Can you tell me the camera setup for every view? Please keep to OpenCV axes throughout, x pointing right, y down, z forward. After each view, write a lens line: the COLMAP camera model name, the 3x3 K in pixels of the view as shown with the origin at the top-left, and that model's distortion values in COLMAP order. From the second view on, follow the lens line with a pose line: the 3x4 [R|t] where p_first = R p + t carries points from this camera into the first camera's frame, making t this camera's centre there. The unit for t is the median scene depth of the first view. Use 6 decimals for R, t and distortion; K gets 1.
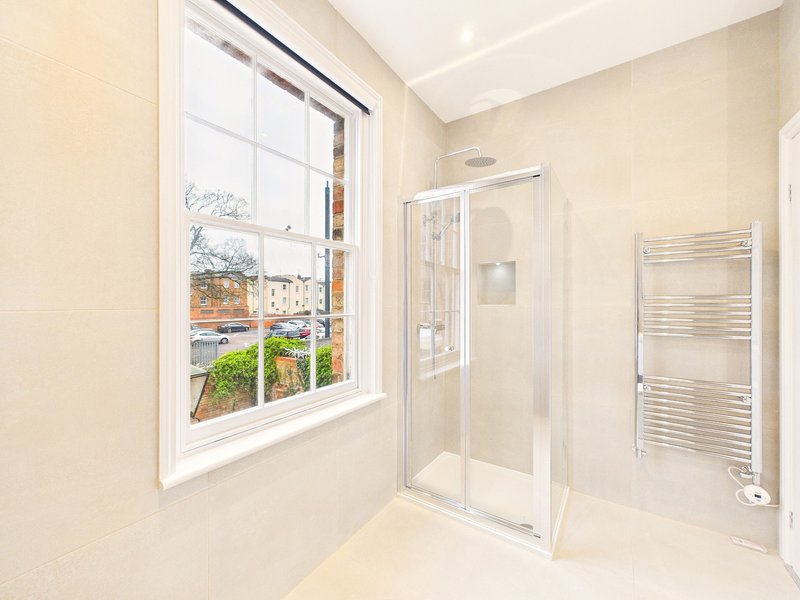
lens RADIAL K [[325.2, 0, 400.0], [0, 325.2, 300.0], [0, 0, 1]] dist [-0.001565, 0.000005]
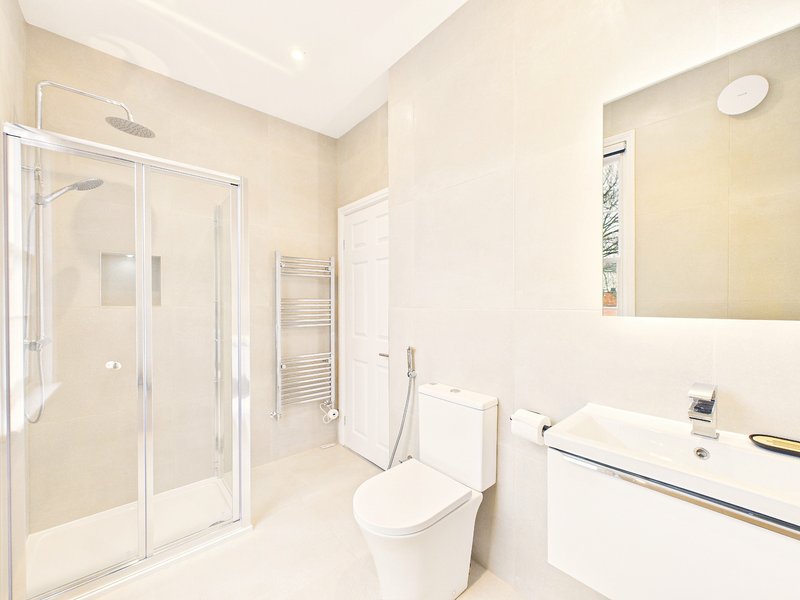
lens RADIAL K [[325.2, 0, 400.0], [0, 325.2, 300.0], [0, 0, 1]] dist [-0.001565, 0.000005]
pose [[0.249309, 0.012114, 0.968348, -0.460712], [-0.012045, 0.999883, -0.009408, -0.000070], [-0.968349, -0.009319, 0.249426, 0.199799]]
